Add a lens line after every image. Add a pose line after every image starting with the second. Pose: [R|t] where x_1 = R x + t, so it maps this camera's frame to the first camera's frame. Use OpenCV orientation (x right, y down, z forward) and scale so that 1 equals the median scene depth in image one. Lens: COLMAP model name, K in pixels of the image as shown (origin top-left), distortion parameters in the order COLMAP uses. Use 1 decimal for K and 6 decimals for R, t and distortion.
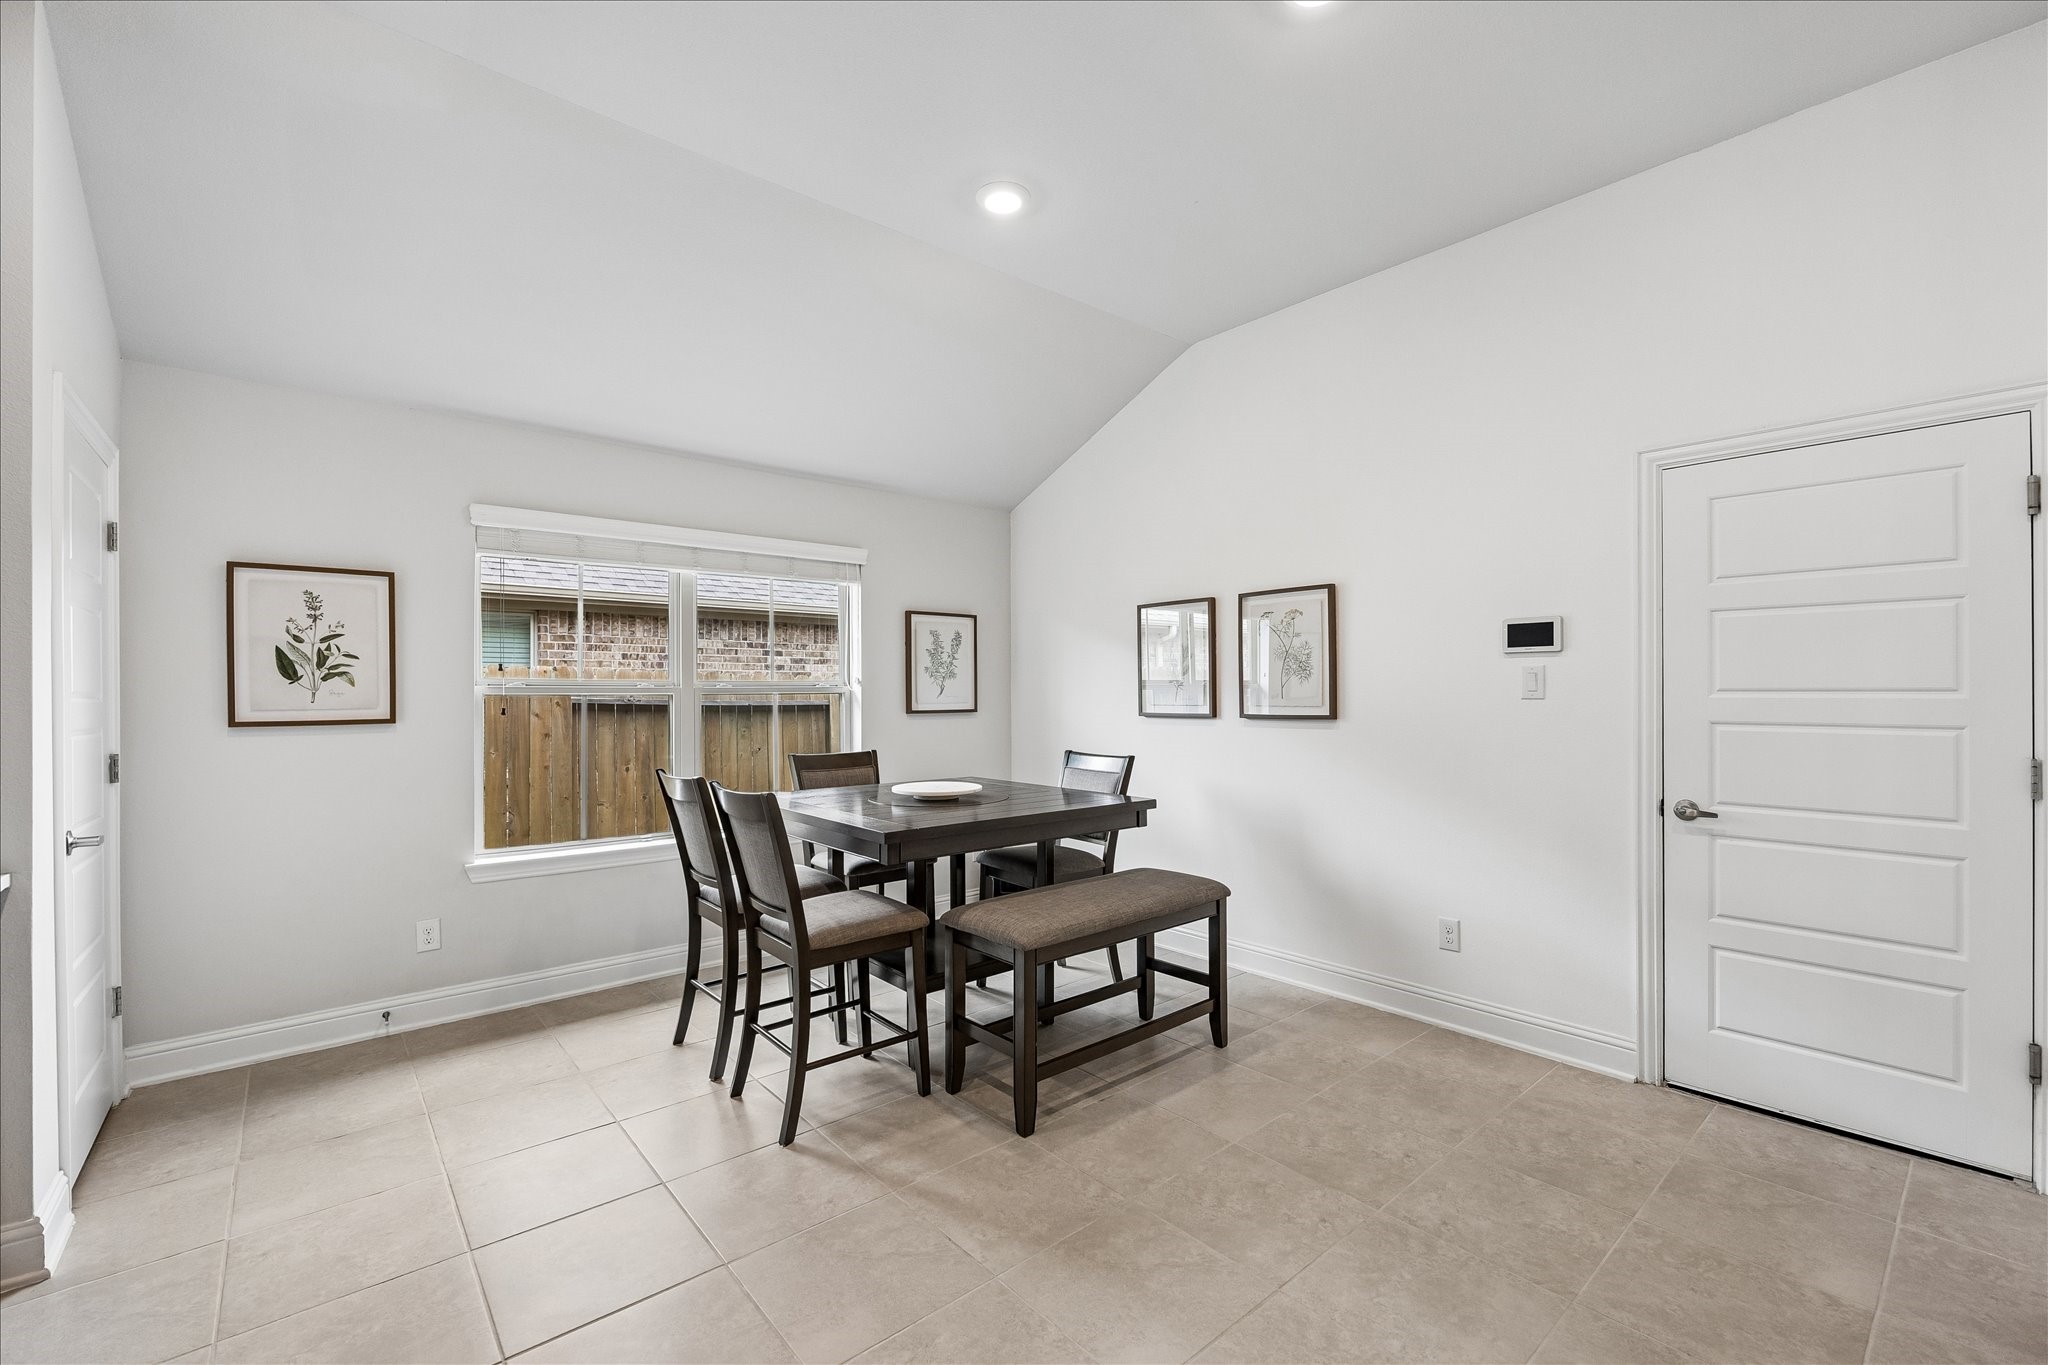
lens RADIAL K [[872.1, 0, 1020.6], [0, 872.1, 706.3], [0, 0, 1]] dist [-0.003274, -0.000316]
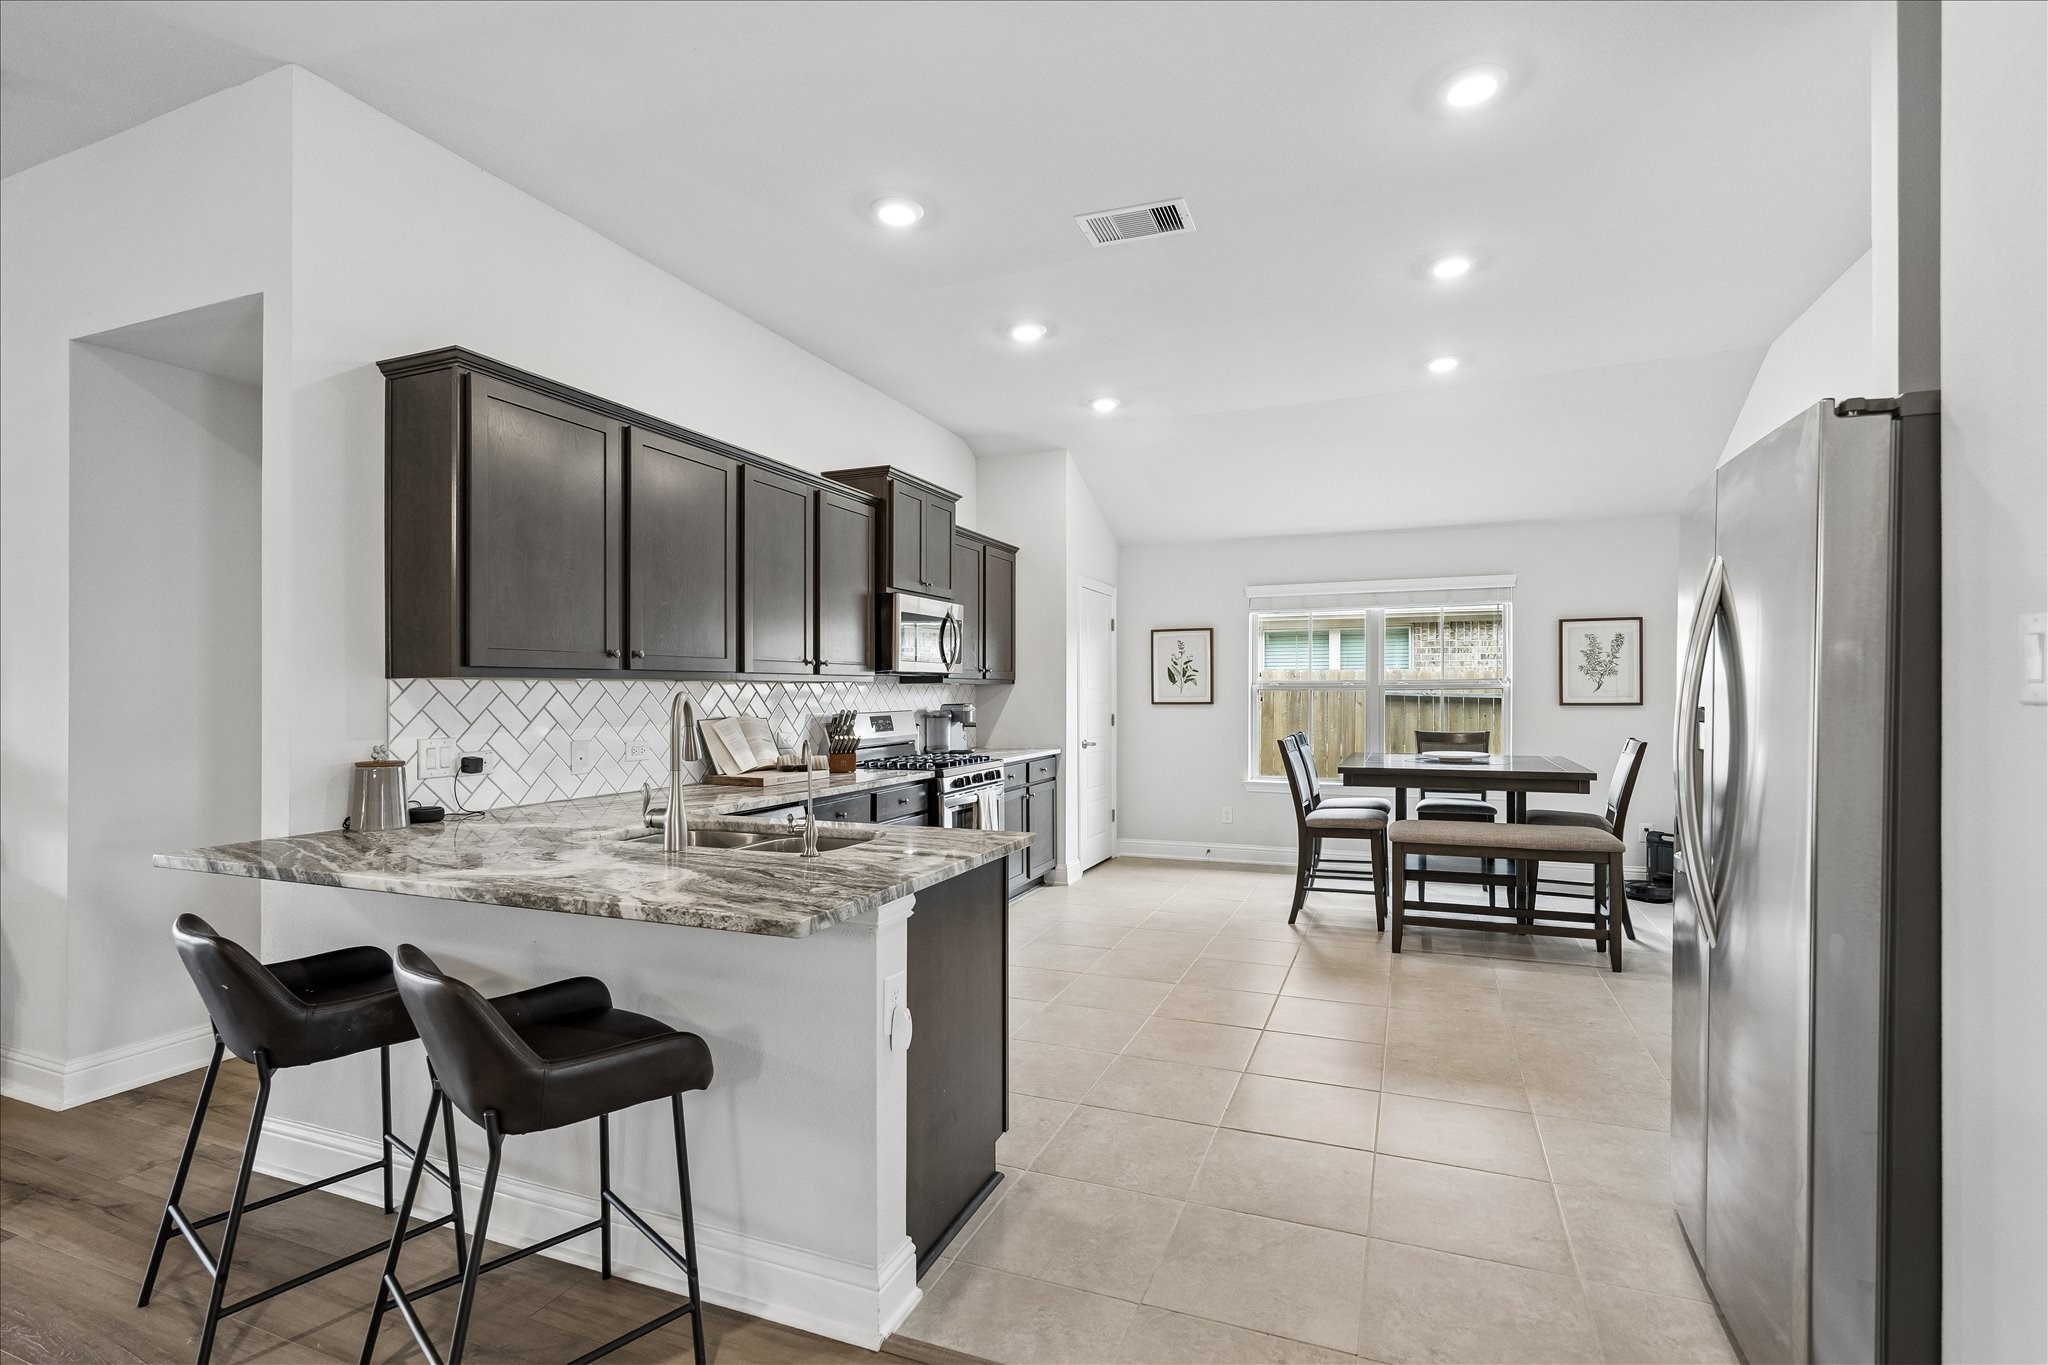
lens RADIAL K [[956.8, 0, 1024.0], [0, 956.8, 682.5], [0, 0, 1]] dist [0.001643, 0.000055]
pose [[0.457308, -0.005842, -0.889289, 1.054221], [-0.010635, 0.999871, -0.012037, 0.001328], [0.889245, 0.014962, 0.457187, -0.385684]]
